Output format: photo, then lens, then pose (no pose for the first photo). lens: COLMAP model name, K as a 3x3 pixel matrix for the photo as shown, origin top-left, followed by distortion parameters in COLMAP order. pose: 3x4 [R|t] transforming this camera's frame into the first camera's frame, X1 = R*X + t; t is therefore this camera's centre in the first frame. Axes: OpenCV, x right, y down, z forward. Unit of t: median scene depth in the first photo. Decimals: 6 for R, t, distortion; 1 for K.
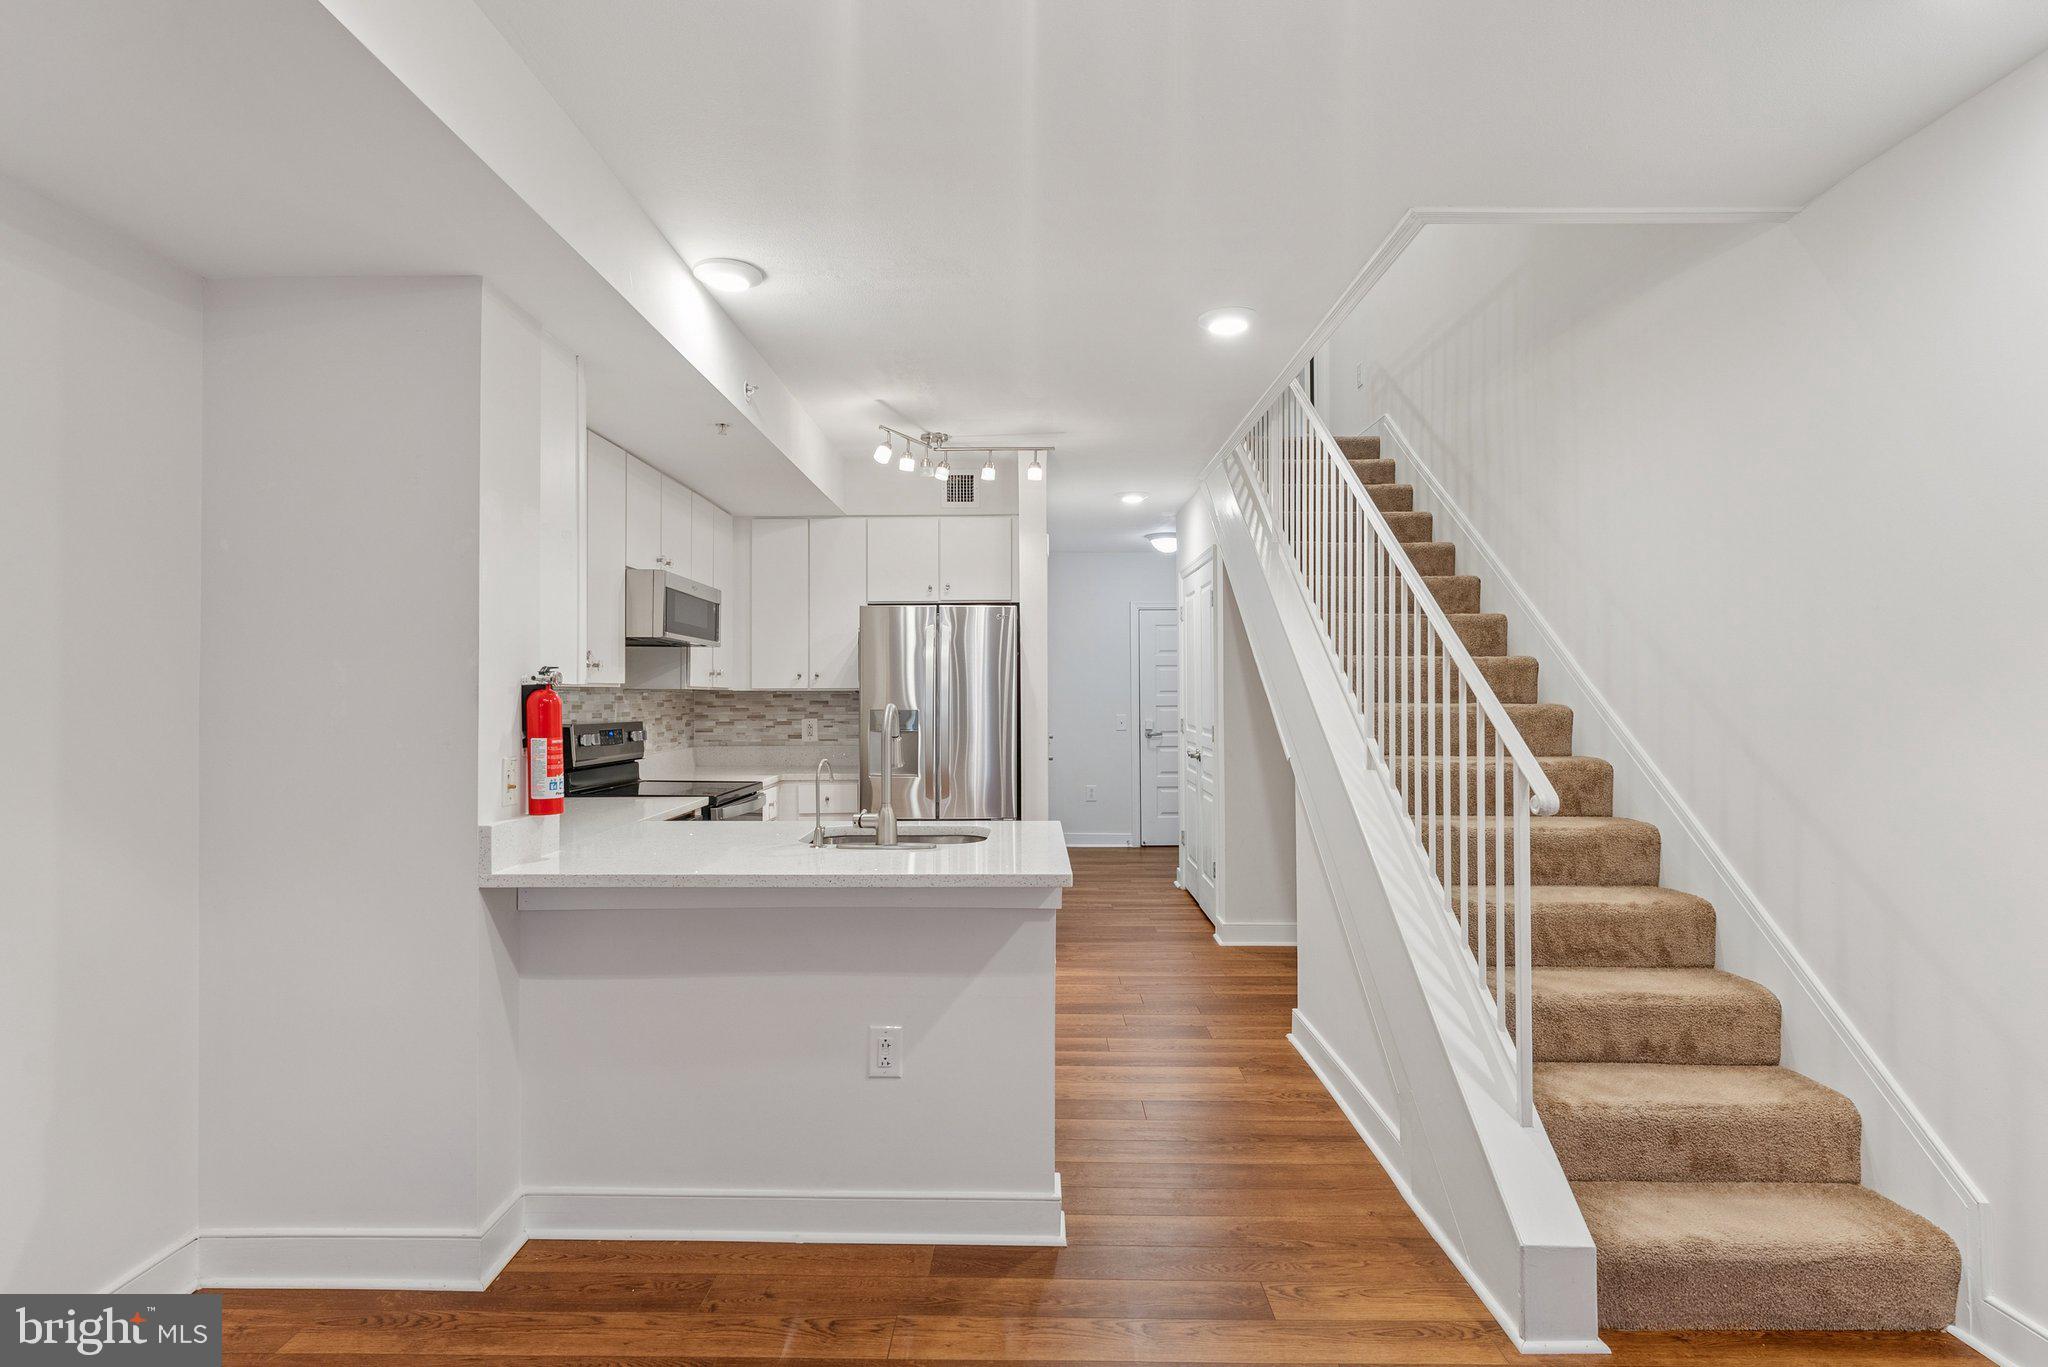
lens RADIAL K [[1043.3, 0, 1025.3], [0, 1043.3, 690.9], [0, 0, 1]] dist [-0.004075, -0.000508]
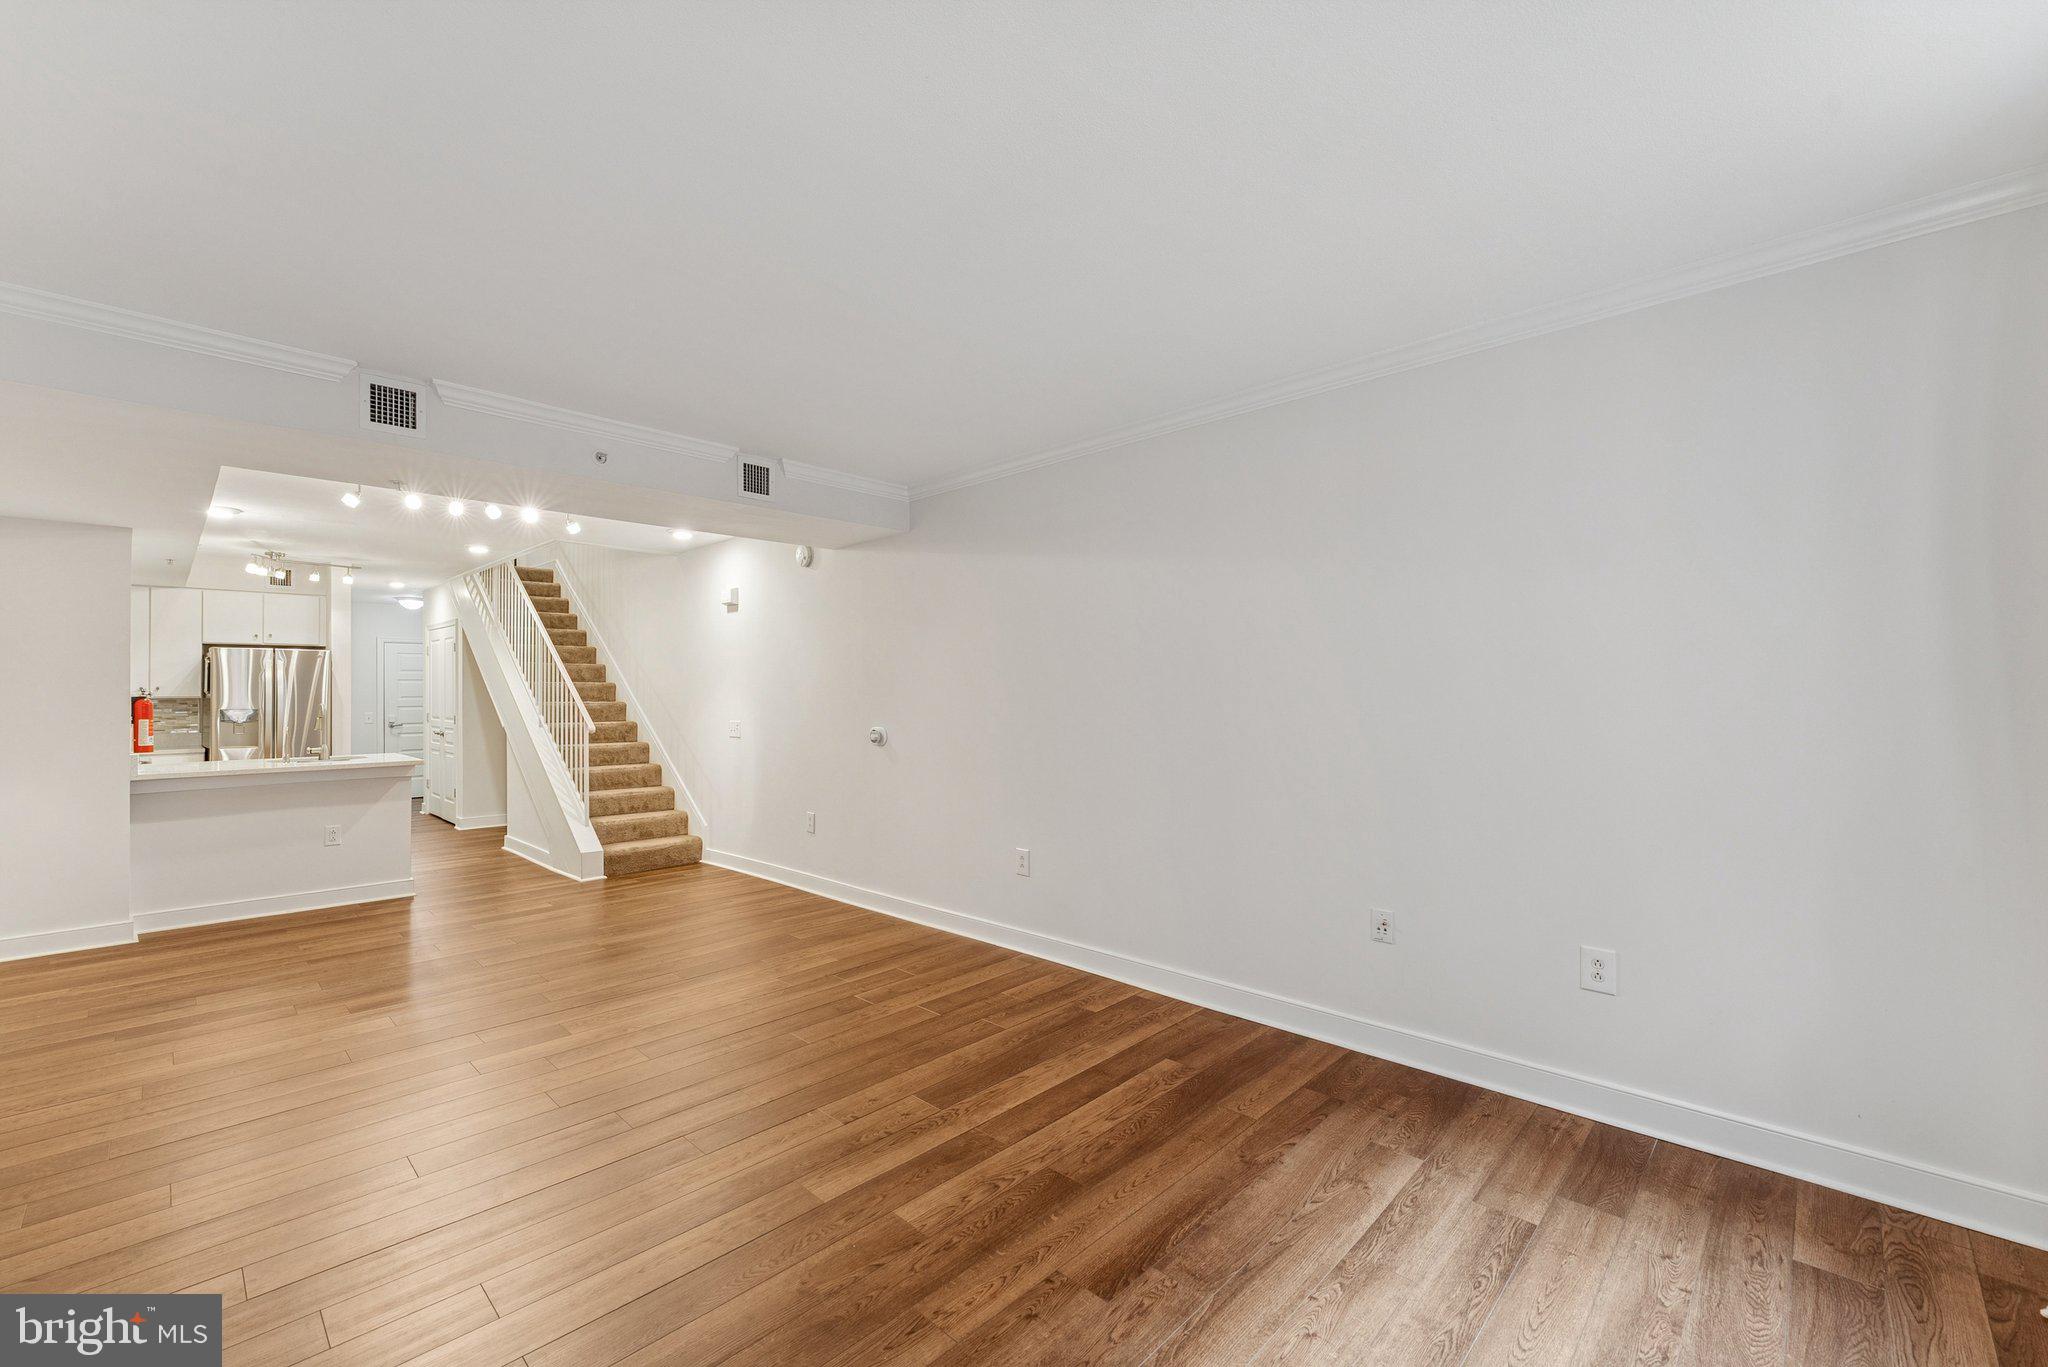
lens RADIAL K [[830.9, 0, 1013.7], [0, 830.9, 681.6], [0, 0, 1]] dist [0.001559, -0.000714]
pose [[0.689070, 0.007582, 0.724655, -0.232489], [0.003320, 0.999902, -0.013619, -0.004017], [-0.724687, 0.011791, 0.688977, -0.832024]]
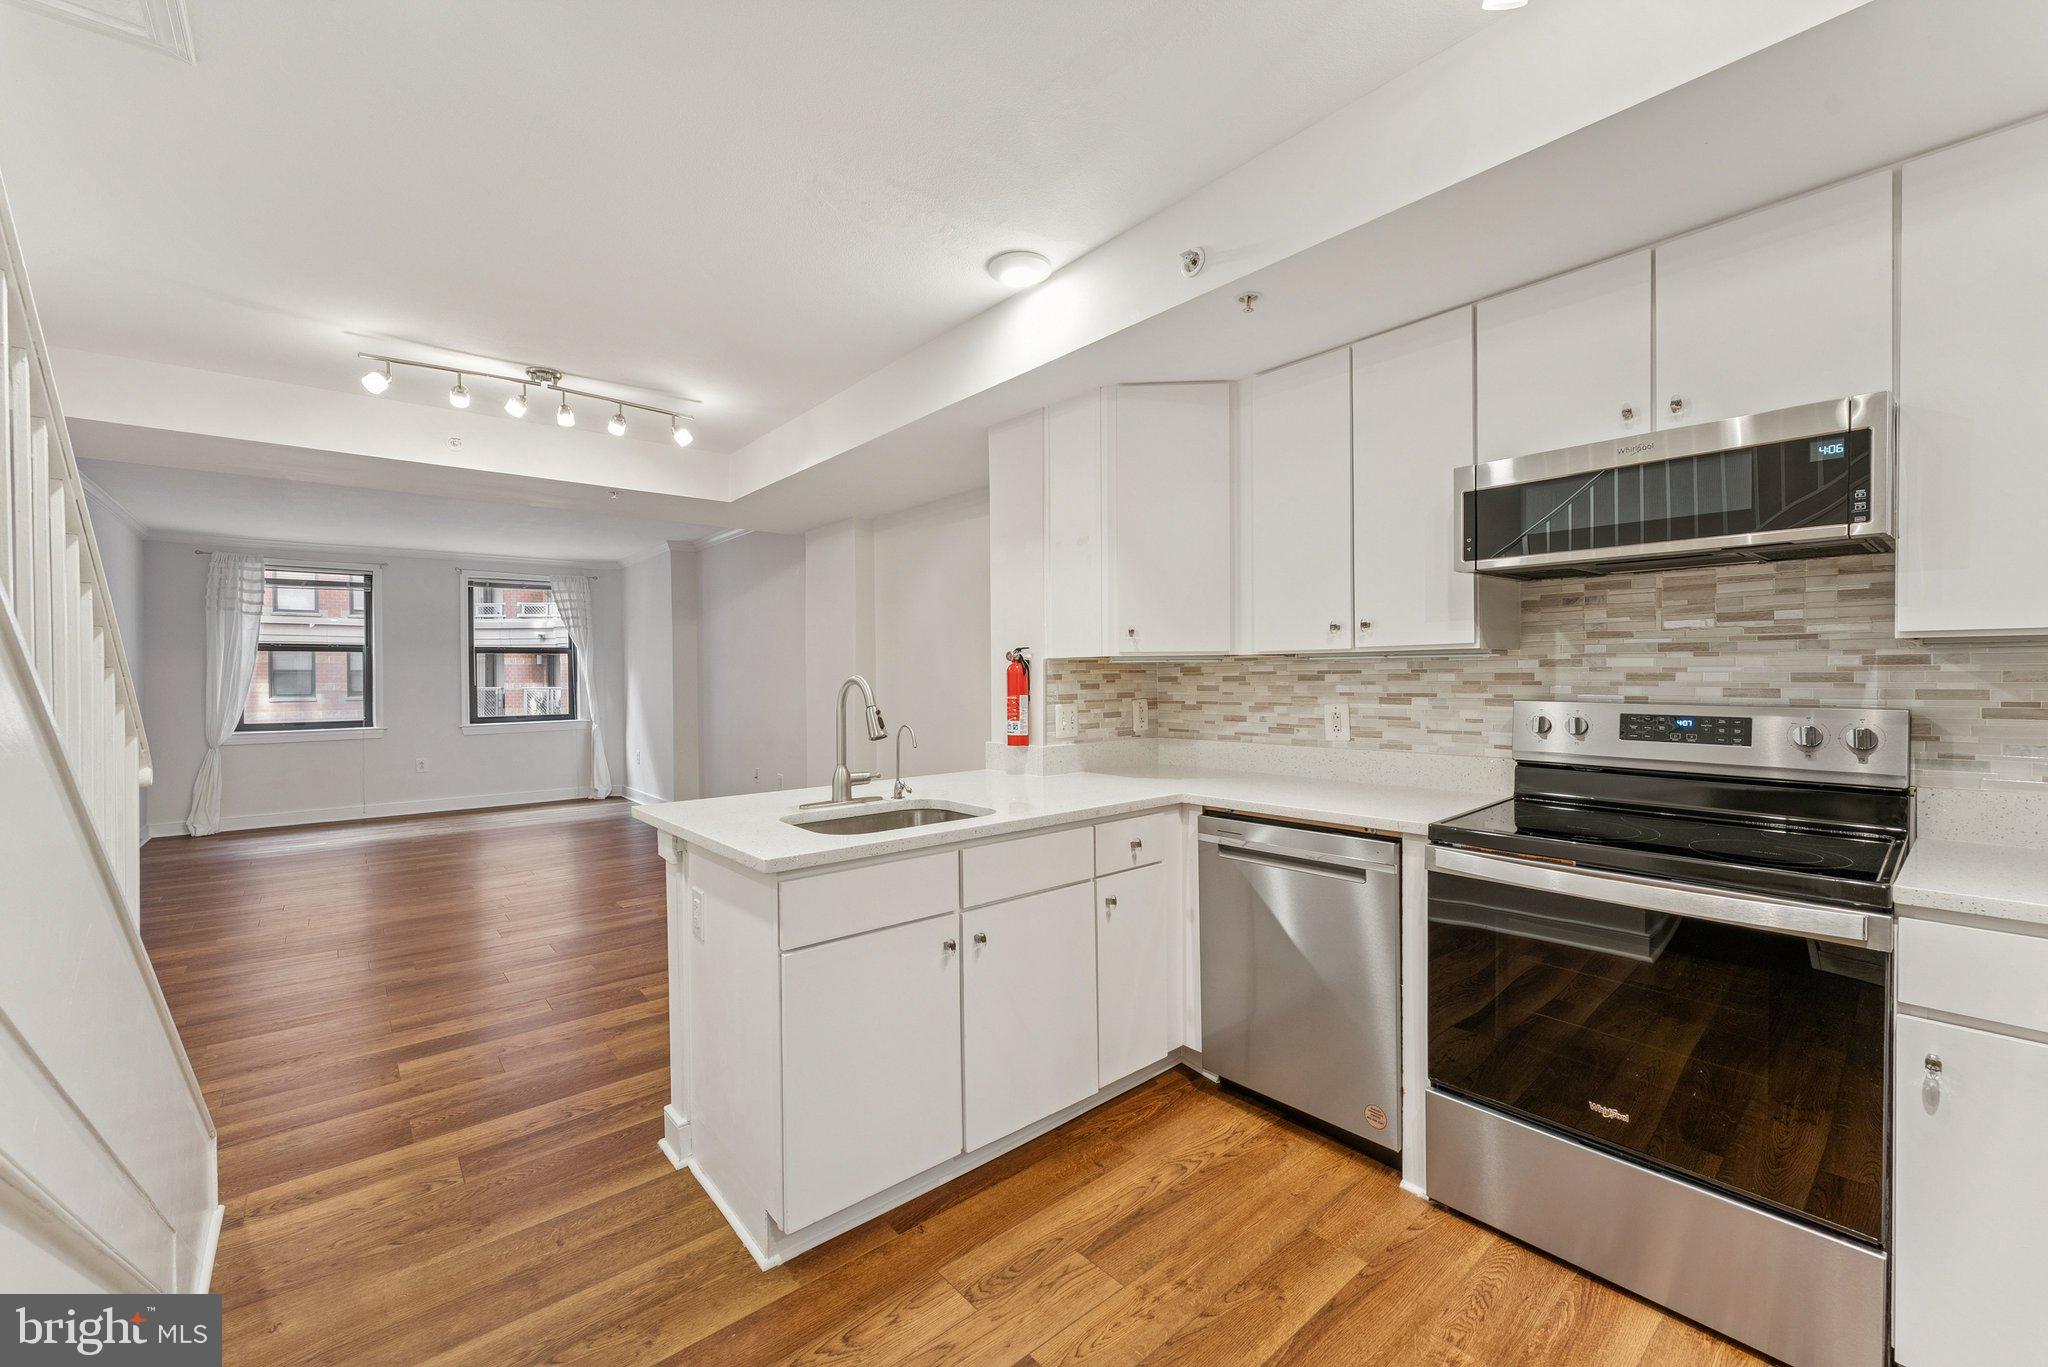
lens RADIAL K [[830.9, 0, 1025.7], [0, 830.9, 683.8], [0, 0, 1]] dist [0.001559, -0.000714]
pose [[-0.759588, 0.016671, -0.650190, 0.155731], [0.013067, 0.999861, 0.010372, 0.008037], [0.650273, -0.000617, -0.759701, 0.952127]]
